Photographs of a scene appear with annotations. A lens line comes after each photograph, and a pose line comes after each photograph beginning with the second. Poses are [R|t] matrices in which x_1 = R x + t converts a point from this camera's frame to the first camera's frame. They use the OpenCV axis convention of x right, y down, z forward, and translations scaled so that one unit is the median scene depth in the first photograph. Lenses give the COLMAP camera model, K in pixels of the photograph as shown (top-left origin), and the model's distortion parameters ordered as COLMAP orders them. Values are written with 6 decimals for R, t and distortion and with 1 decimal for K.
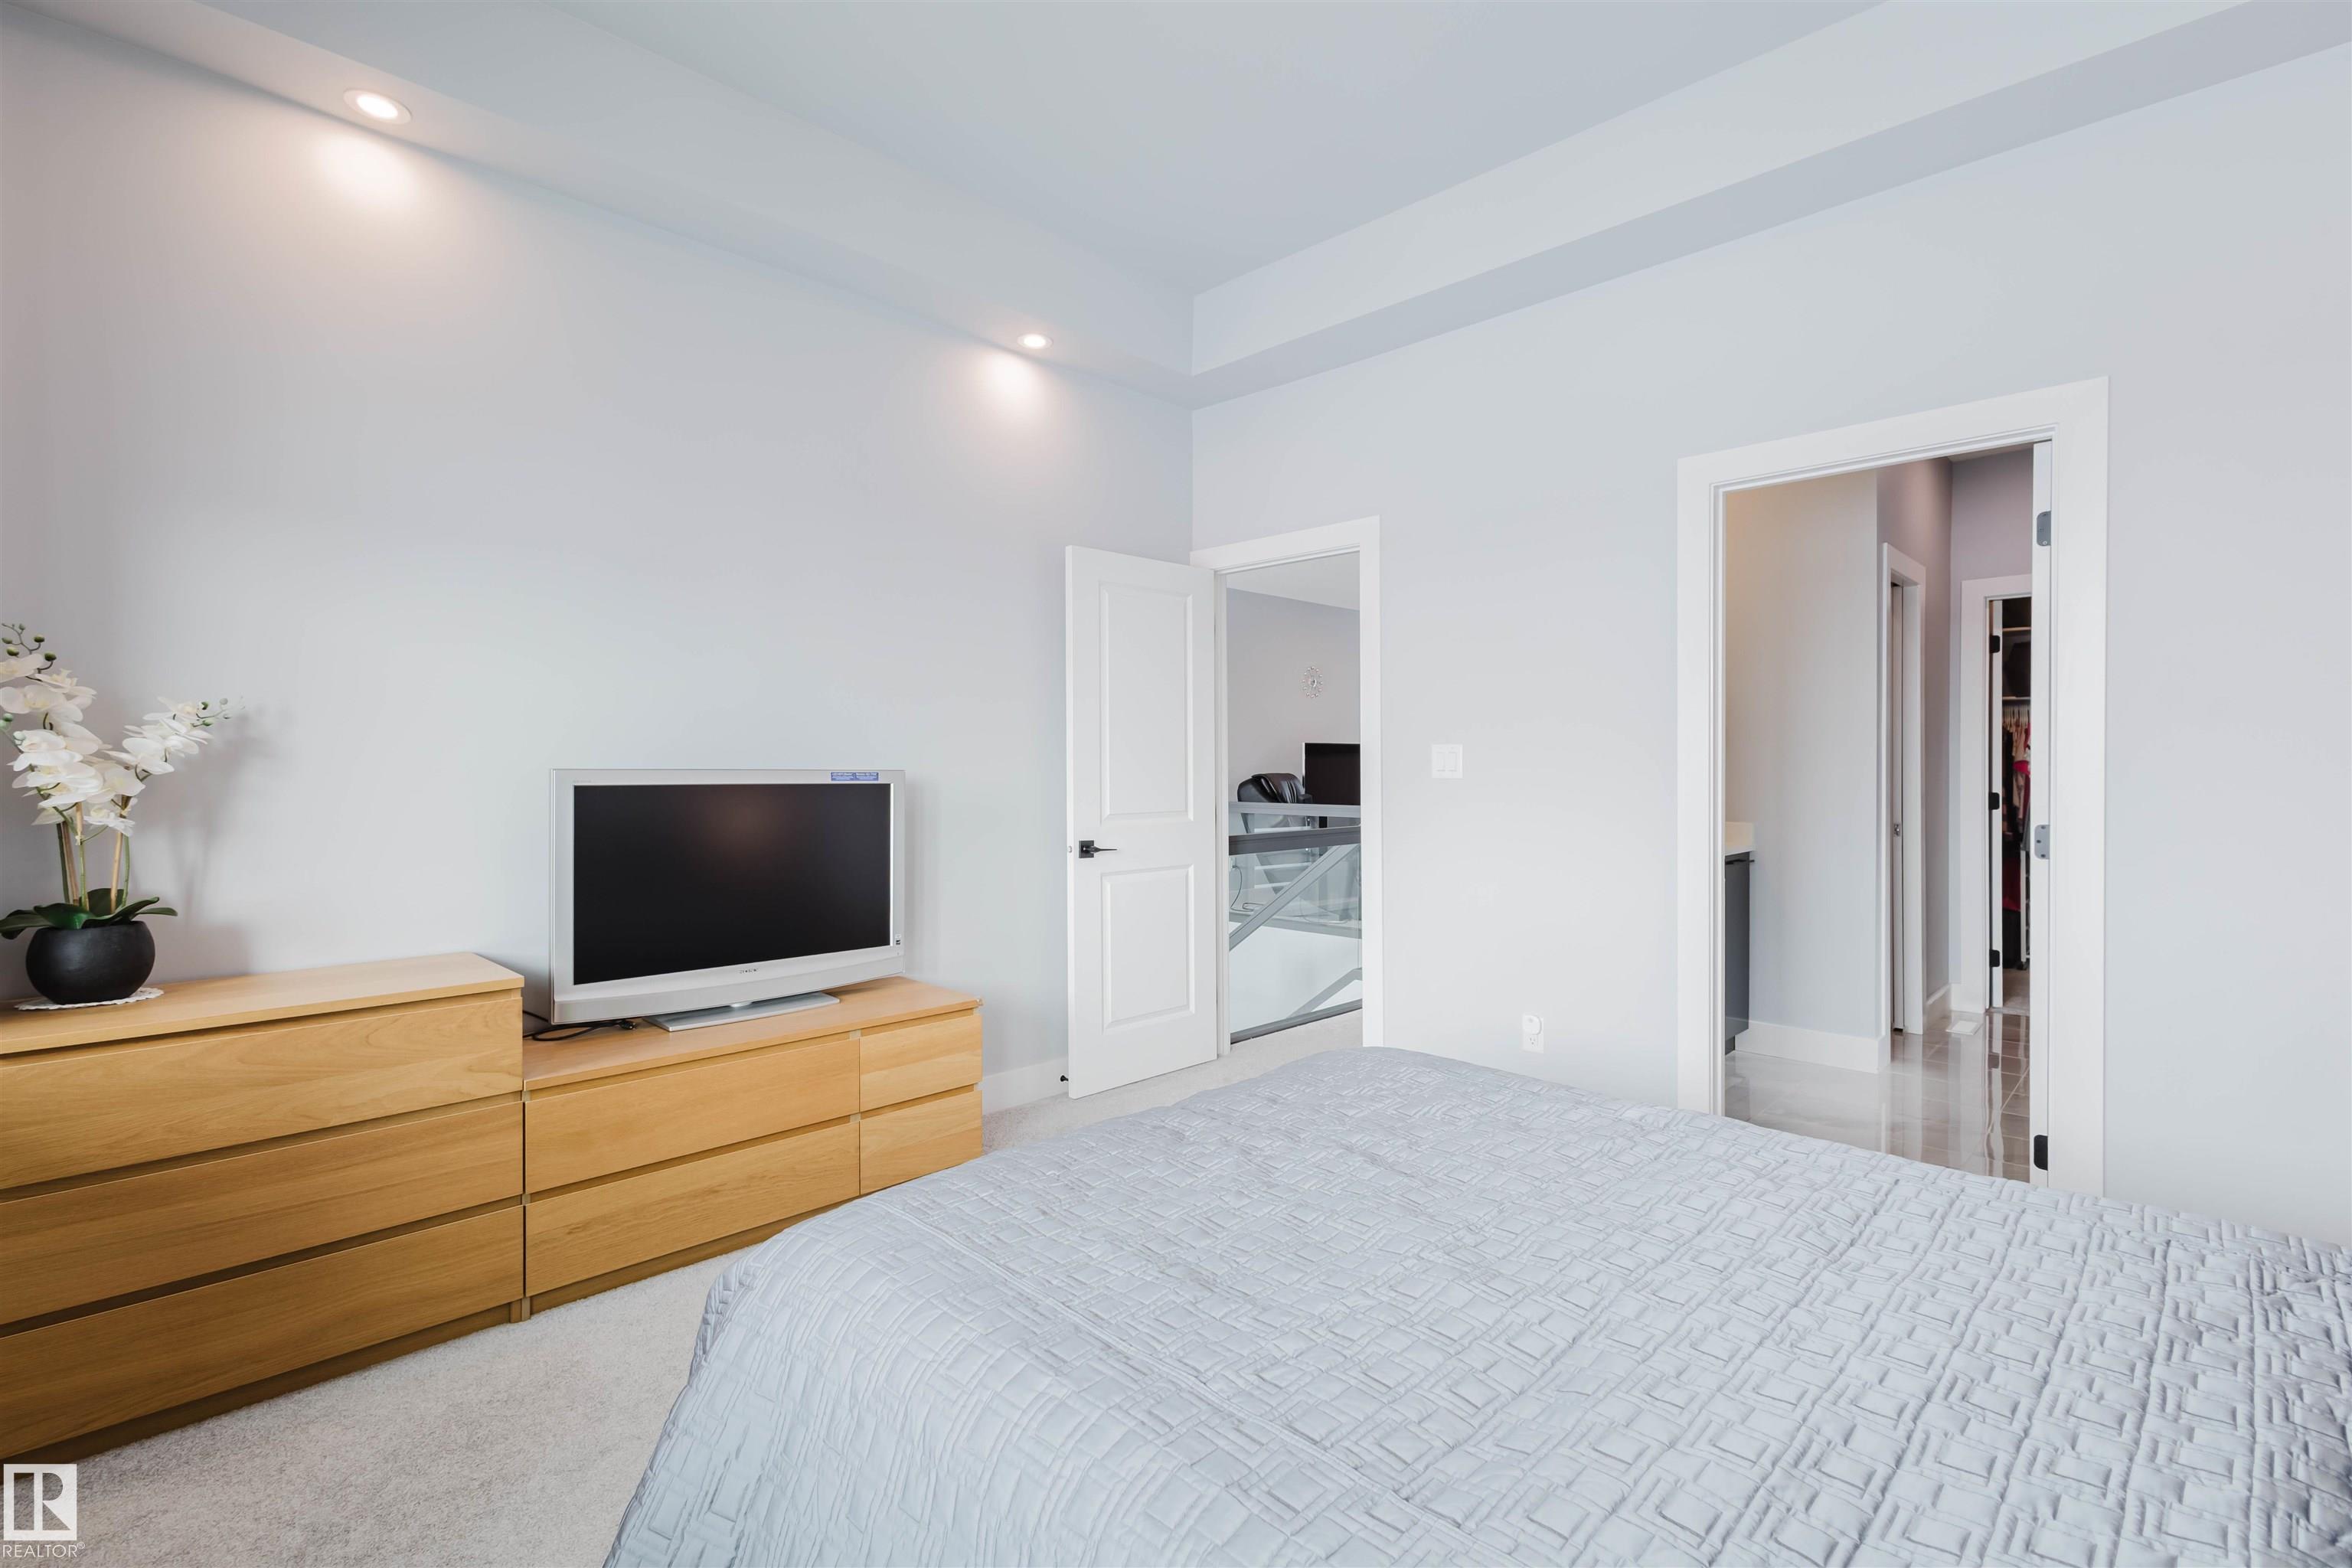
lens RADIAL K [[1077.7, 0, 1176.7], [0, 1077.7, 777.6], [0, 0, 1]] dist [0.017470, -0.006174]
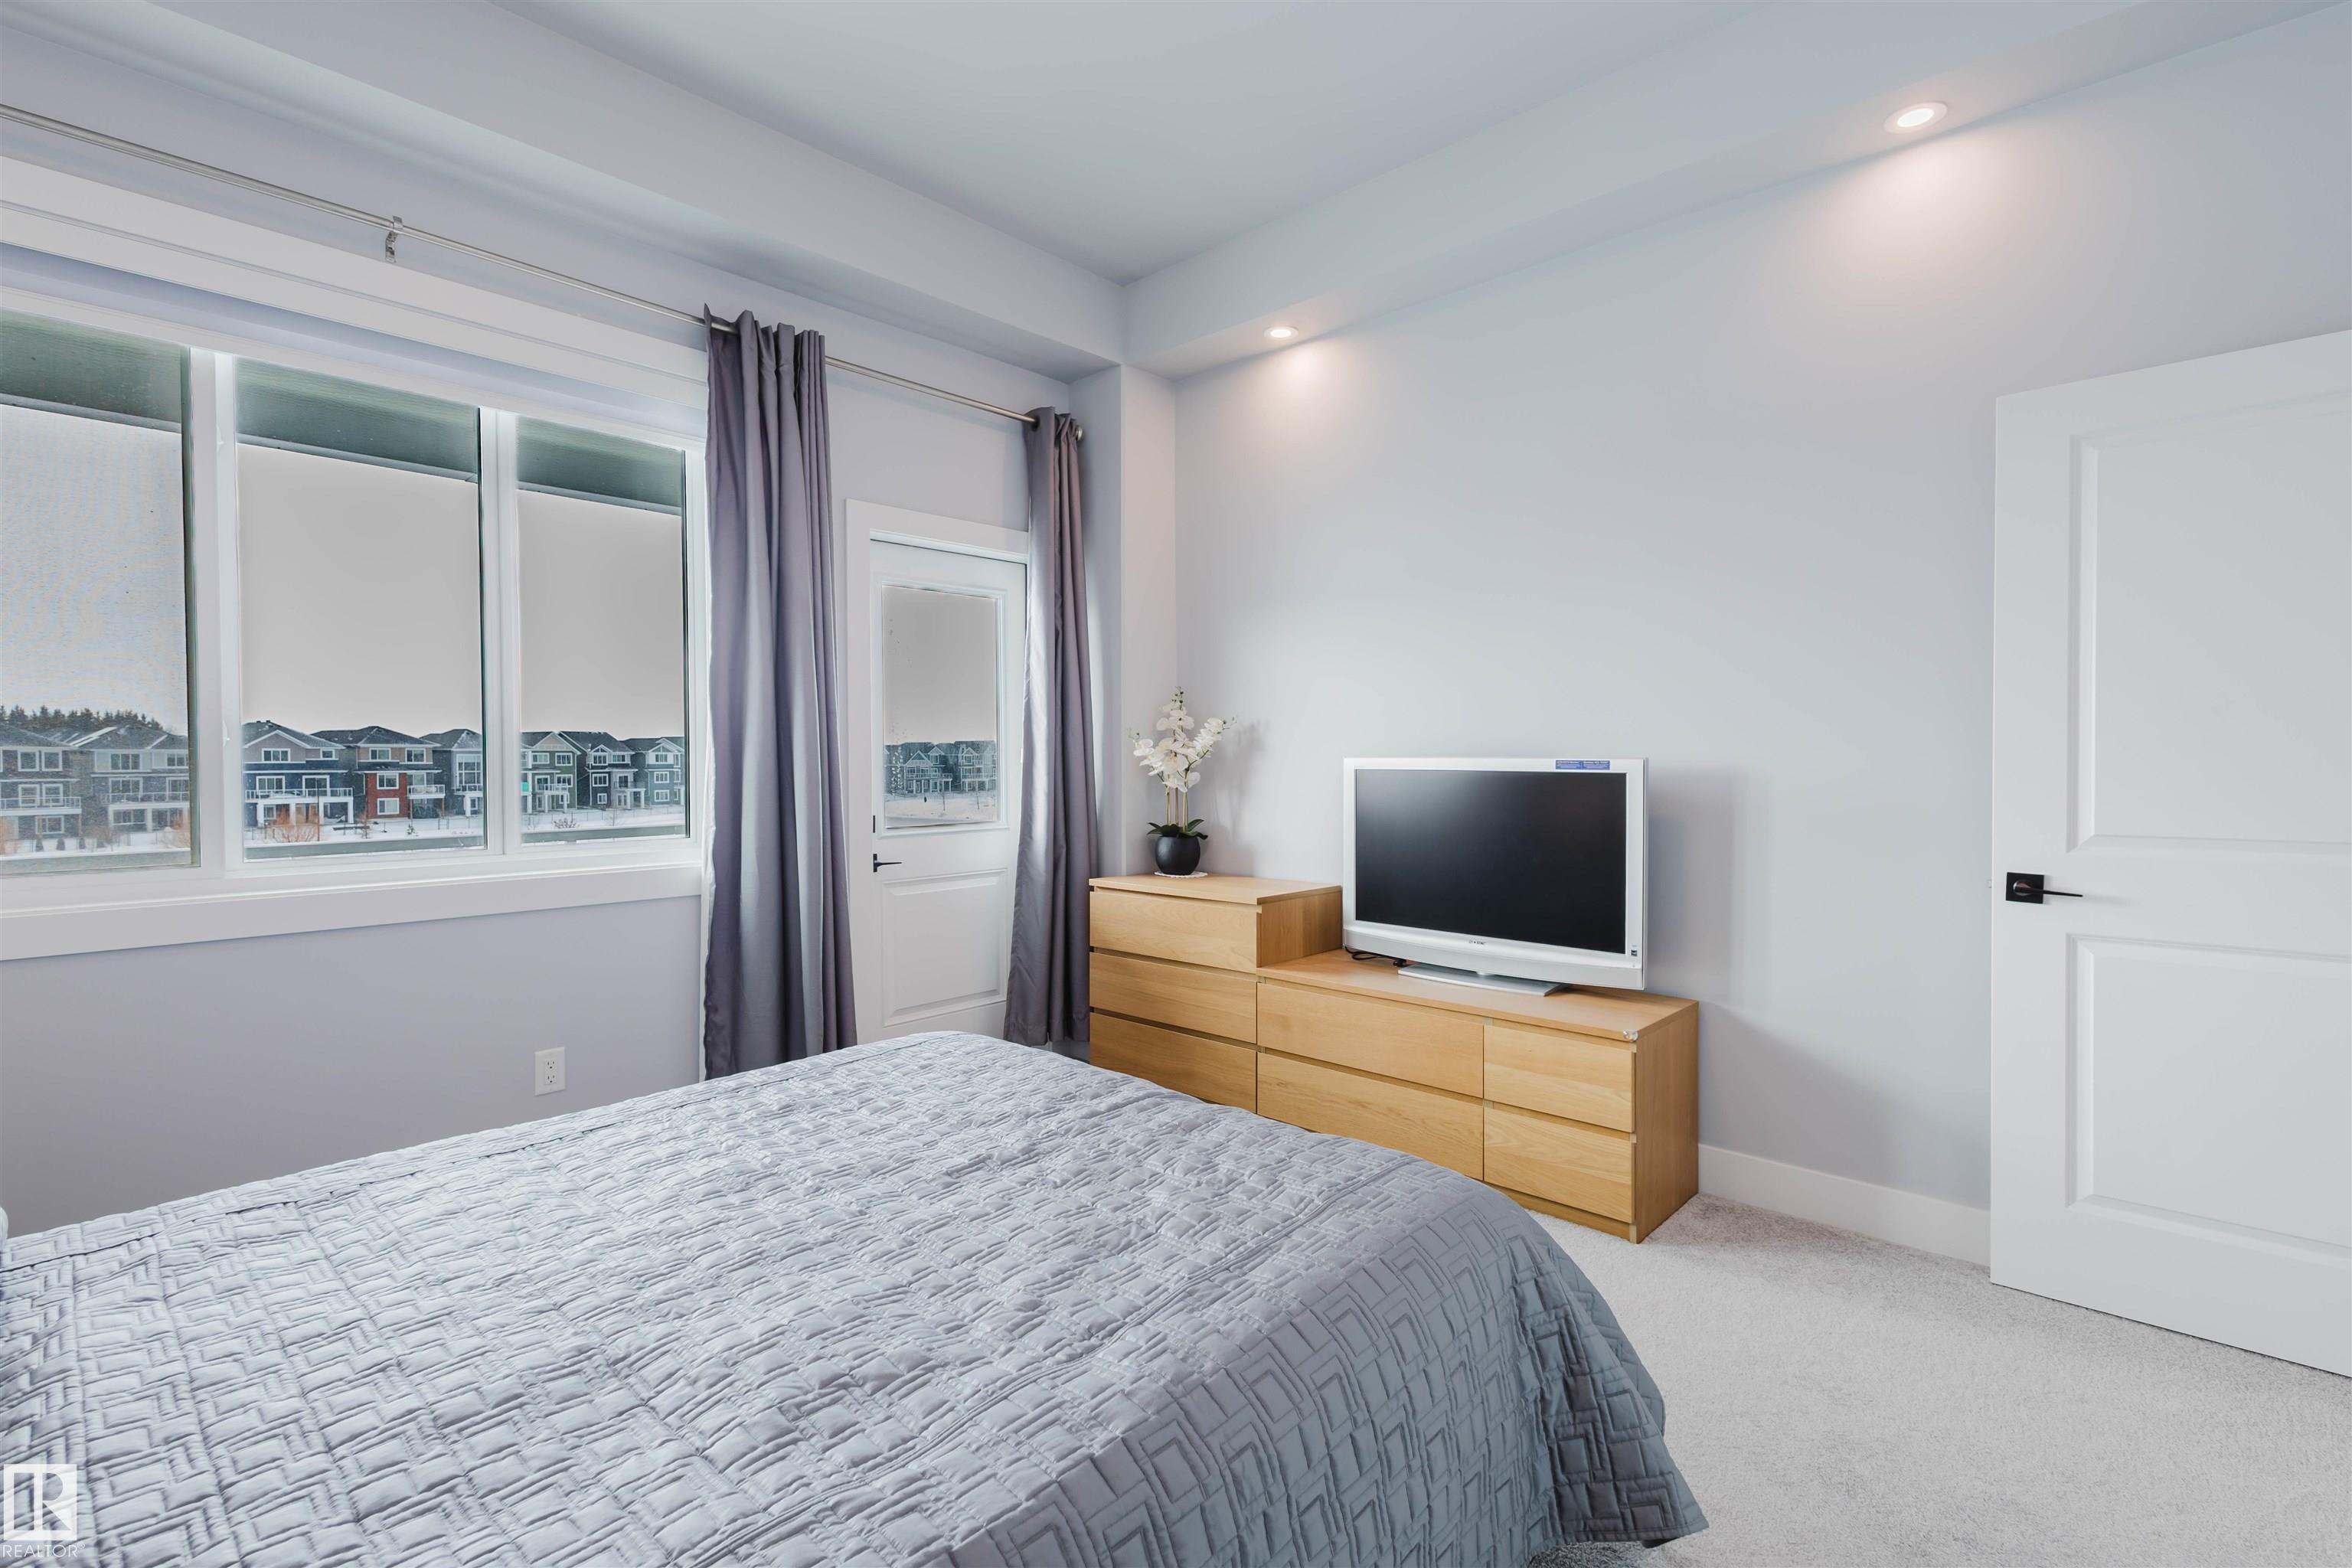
lens RADIAL K [[1077.7, 0, 1176.7], [0, 1077.7, 777.6], [0, 0, 1]] dist [0.017470, -0.006174]
pose [[0.035687, 0.022488, -0.999110, 0.639877], [-0.005851, 0.999734, 0.022294, -0.008729], [0.999346, 0.005050, 0.035809, 0.624620]]
